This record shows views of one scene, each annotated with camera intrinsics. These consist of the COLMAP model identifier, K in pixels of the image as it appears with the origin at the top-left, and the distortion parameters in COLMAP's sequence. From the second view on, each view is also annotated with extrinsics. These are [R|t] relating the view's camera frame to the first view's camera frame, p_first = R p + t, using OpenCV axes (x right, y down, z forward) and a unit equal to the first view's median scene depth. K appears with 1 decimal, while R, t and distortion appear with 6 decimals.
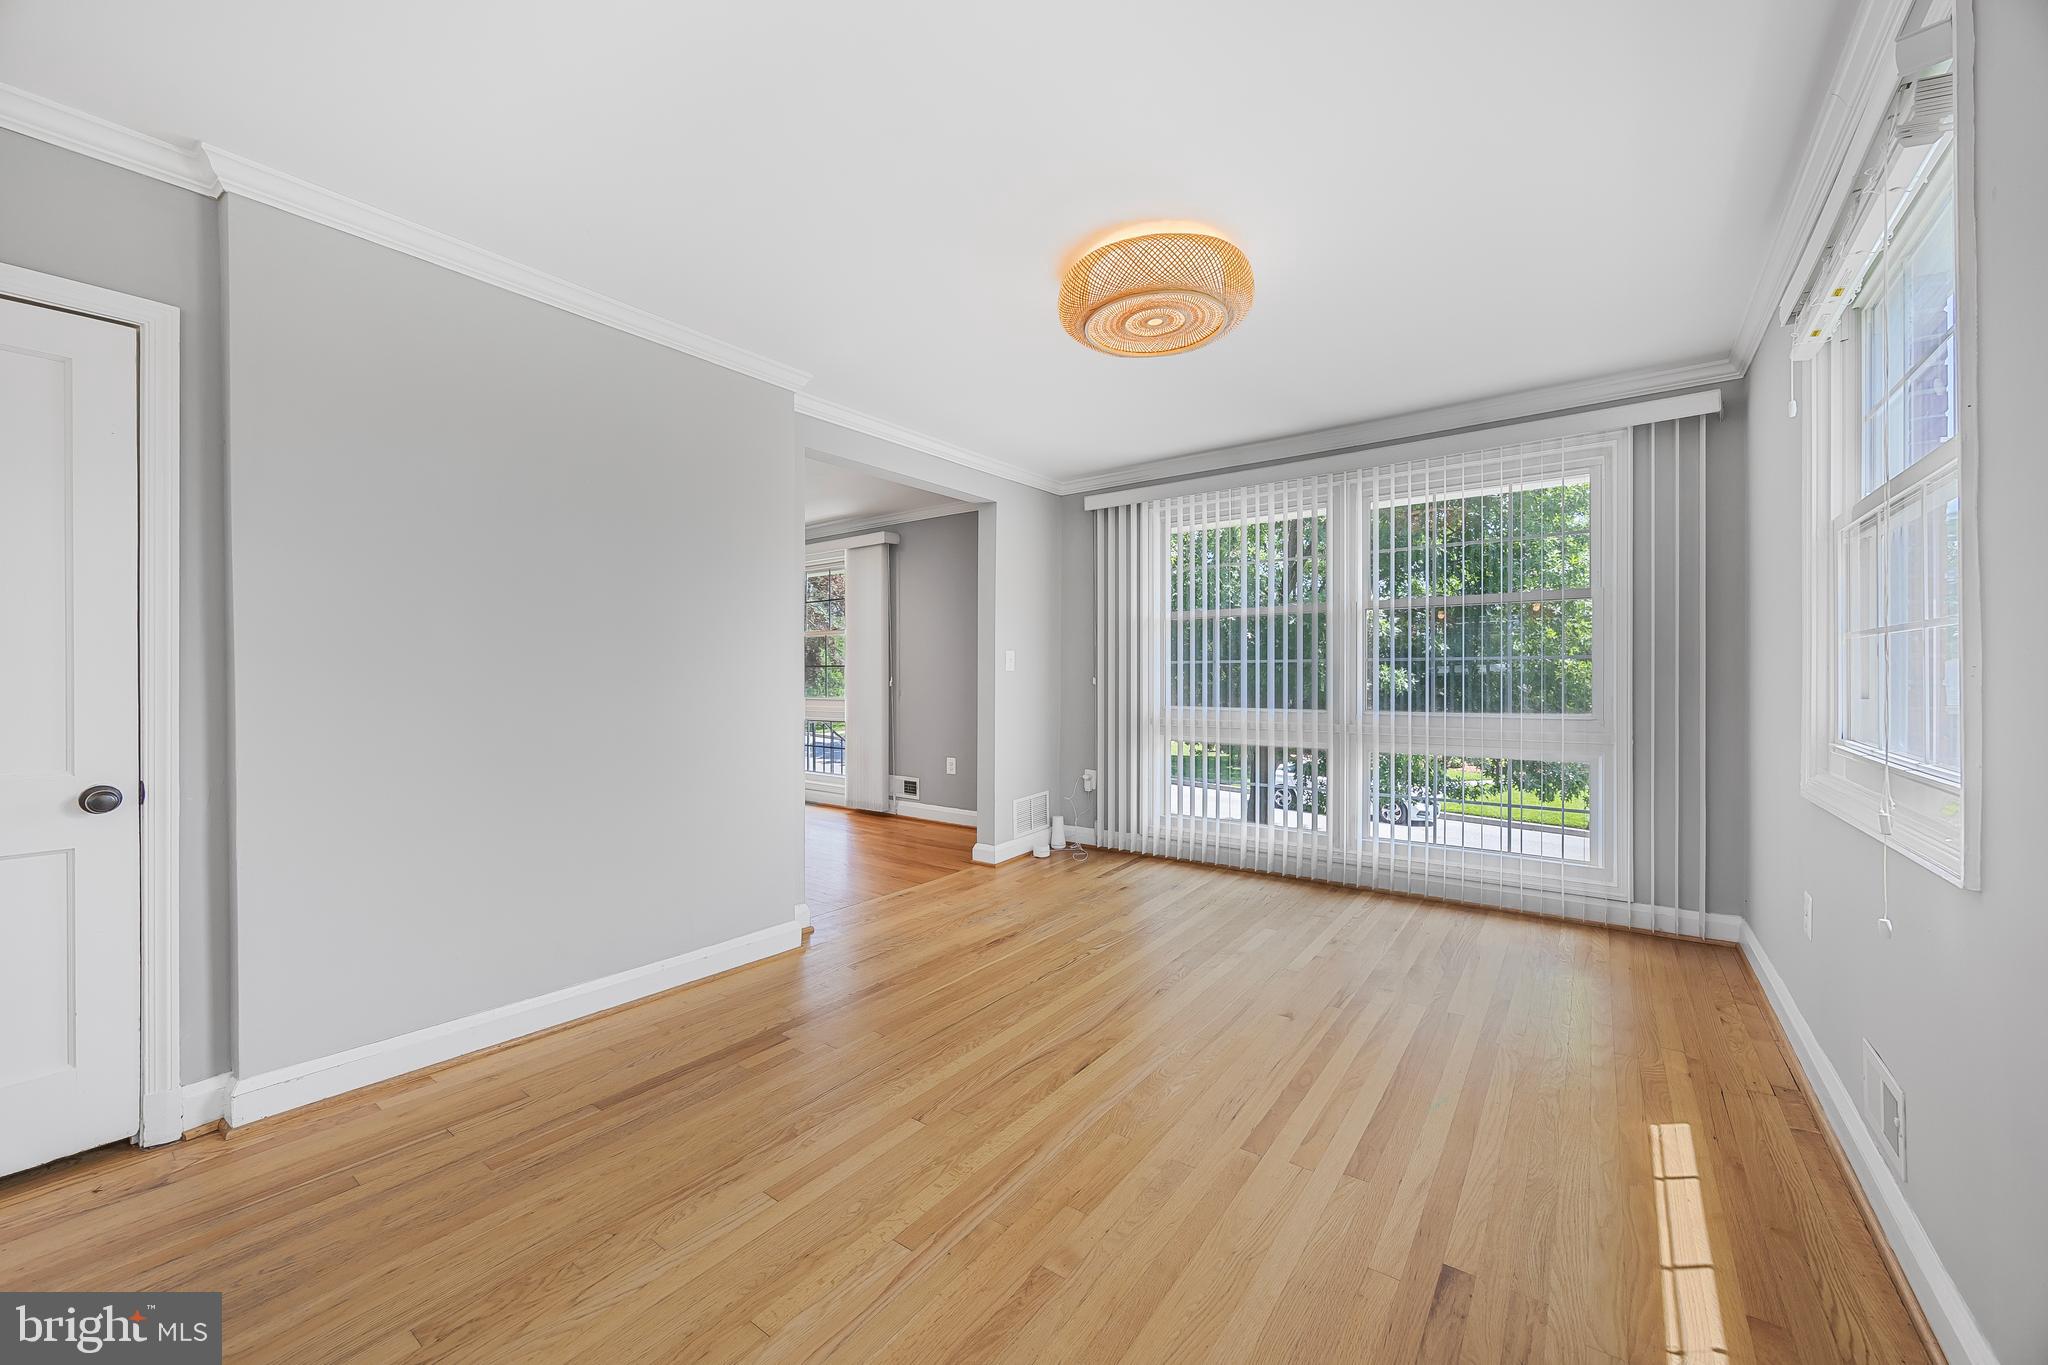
lens RADIAL K [[776.7, 0, 1014.9], [0, 776.7, 678.7], [0, 0, 1]] dist [0.000252, -0.000049]
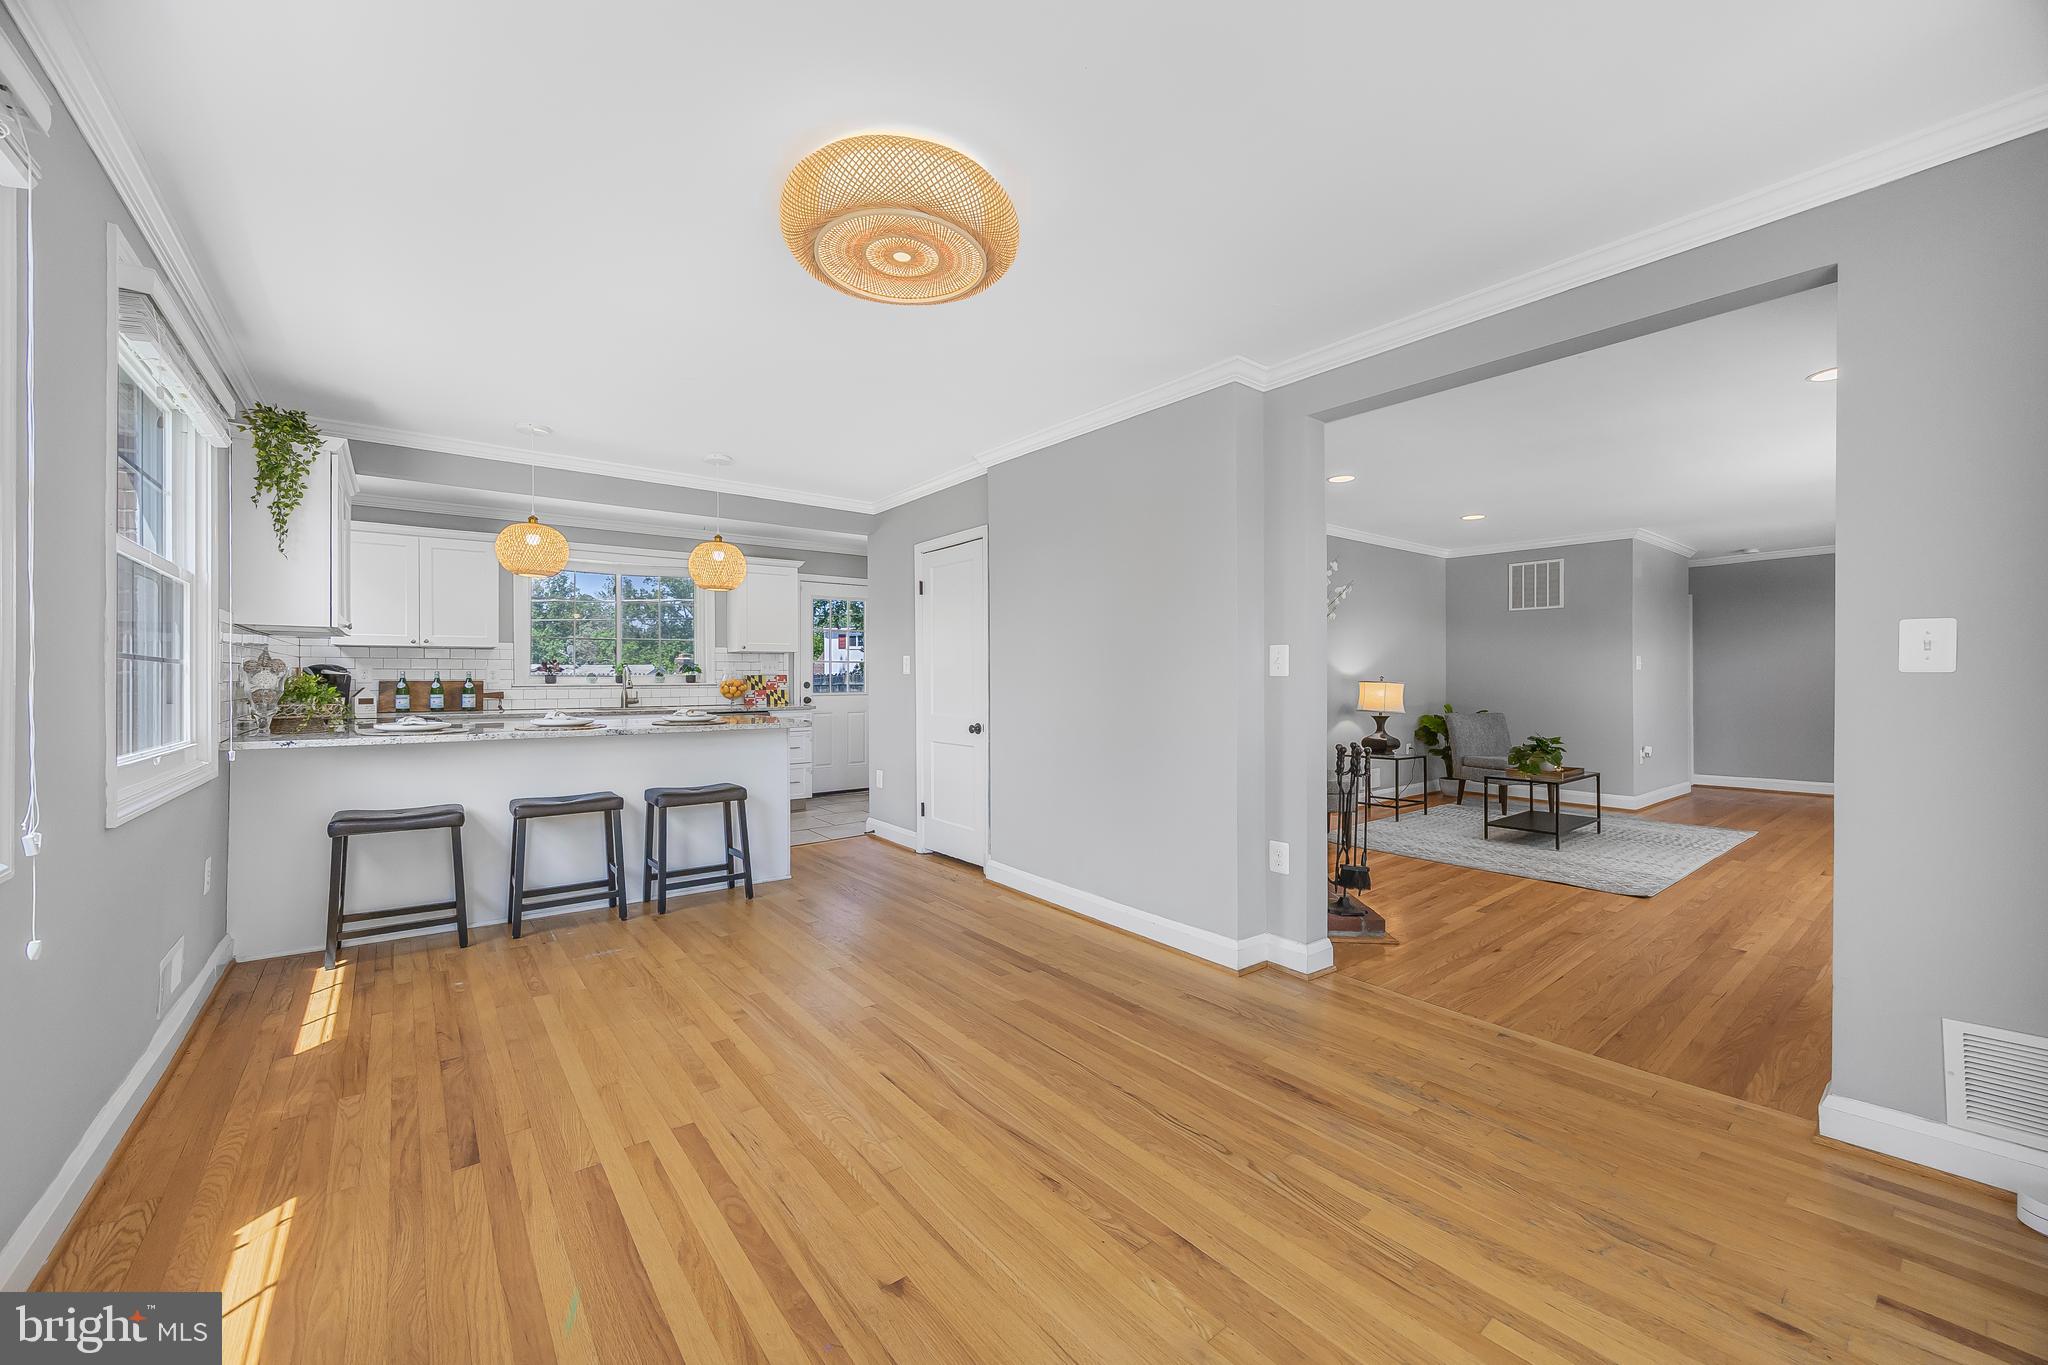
lens RADIAL K [[776.7, 0, 1014.9], [0, 776.7, 678.7], [0, 0, 1]] dist [0.000252, -0.000049]
pose [[-0.250802, 0.003138, -0.968033, 0.877008], [-0.003571, 0.999985, 0.004167, -0.014571], [0.968032, 0.004502, -0.250787, 1.220033]]
